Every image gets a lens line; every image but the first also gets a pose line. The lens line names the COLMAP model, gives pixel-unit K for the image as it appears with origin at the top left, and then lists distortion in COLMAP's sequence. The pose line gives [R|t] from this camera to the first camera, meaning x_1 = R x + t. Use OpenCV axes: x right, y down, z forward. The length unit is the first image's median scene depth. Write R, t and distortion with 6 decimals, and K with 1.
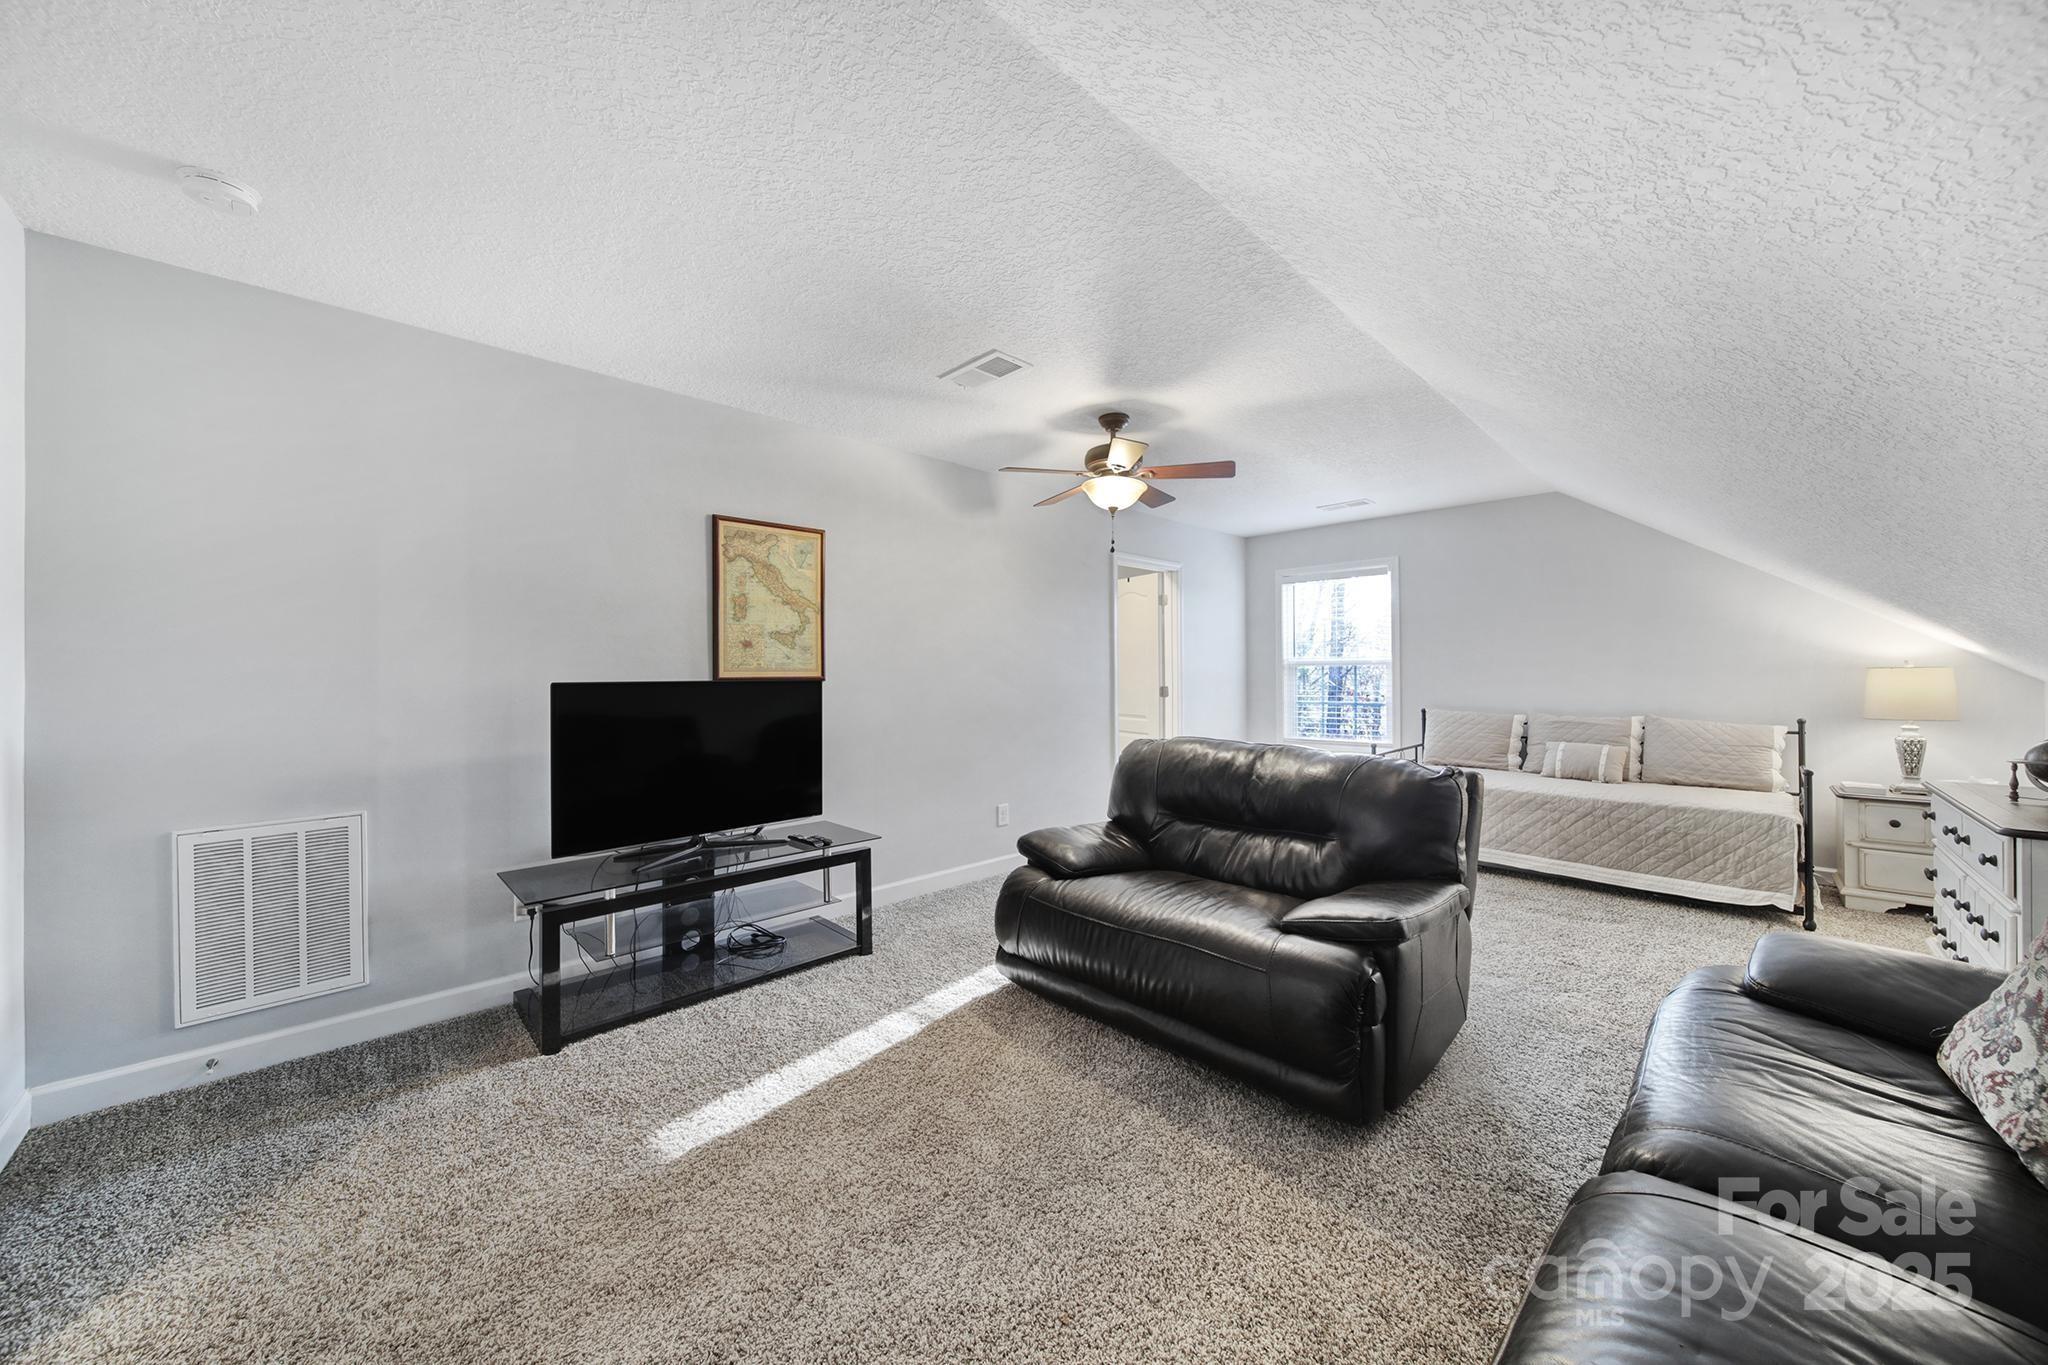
lens RADIAL K [[715.6, 0, 1021.7], [0, 715.6, 674.0], [0, 0, 1]] dist [-0.000884, -0.000041]
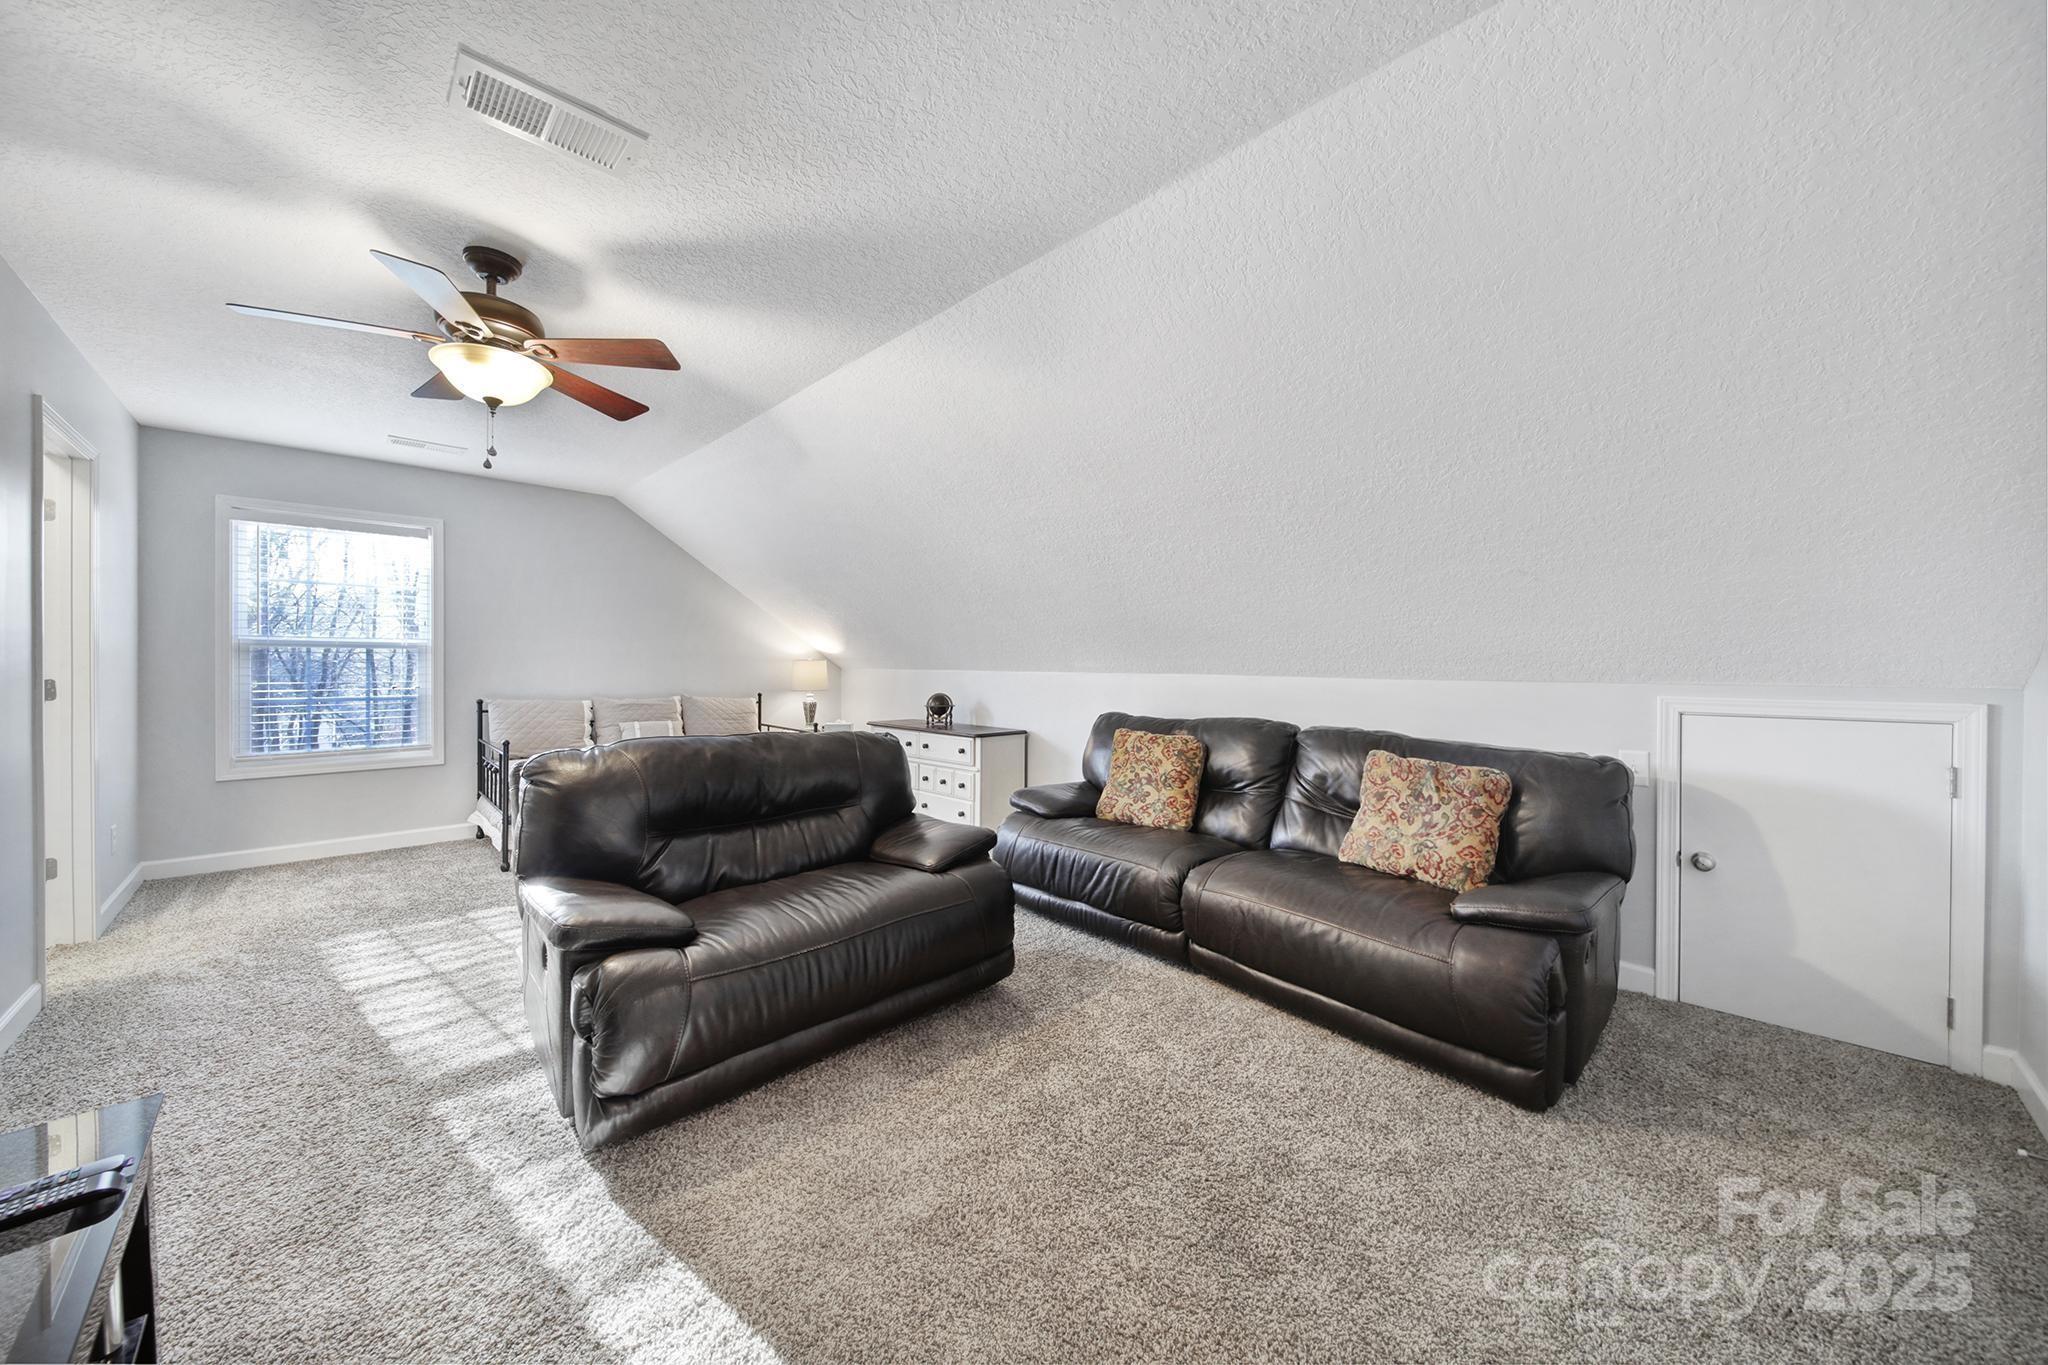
lens RADIAL K [[715.6, 0, 1021.7], [0, 715.6, 674.0], [0, 0, 1]] dist [-0.000884, -0.000041]
pose [[0.006925, -0.008915, 0.999936, -0.477046], [-0.008107, 0.999927, 0.008971, 0.005038], [-0.999943, -0.008168, 0.006852, 0.479716]]
